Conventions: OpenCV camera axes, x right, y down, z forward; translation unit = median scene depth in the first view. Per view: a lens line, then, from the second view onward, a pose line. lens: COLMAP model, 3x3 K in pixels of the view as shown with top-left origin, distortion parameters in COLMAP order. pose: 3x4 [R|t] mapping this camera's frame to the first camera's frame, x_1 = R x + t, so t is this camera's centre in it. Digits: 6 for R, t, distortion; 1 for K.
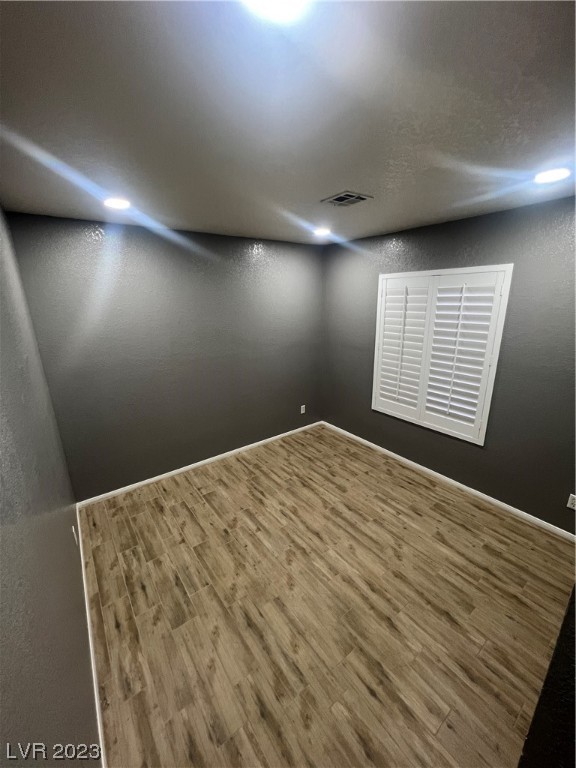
lens RADIAL K [[306.9, 0, 290.1], [0, 306.9, 382.8], [0, 0, 1]] dist [-0.000584, 0.000451]
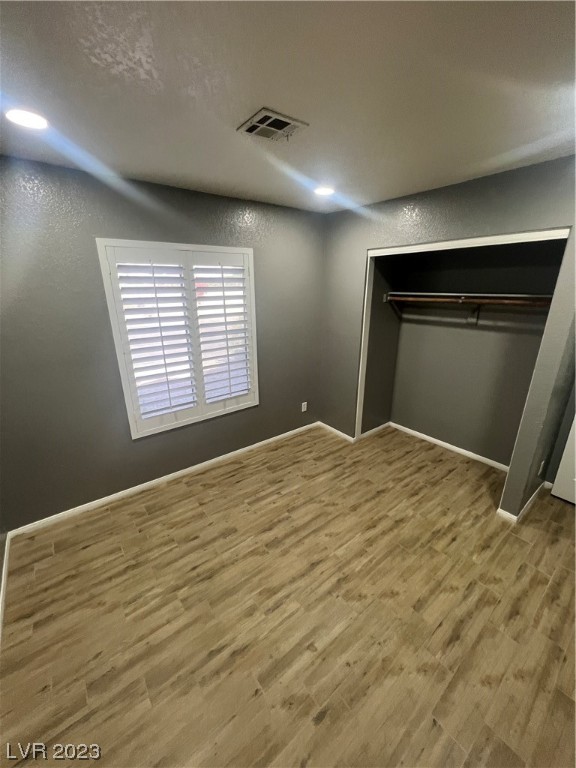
lens RADIAL K [[306.9, 0, 290.1], [0, 306.9, 382.8], [0, 0, 1]] dist [-0.000584, 0.000451]
pose [[-0.023588, -0.294947, 0.955223, -0.544641], [0.272696, 0.917357, 0.289989, -0.203965], [-0.961811, 0.267325, 0.058792, 0.877438]]
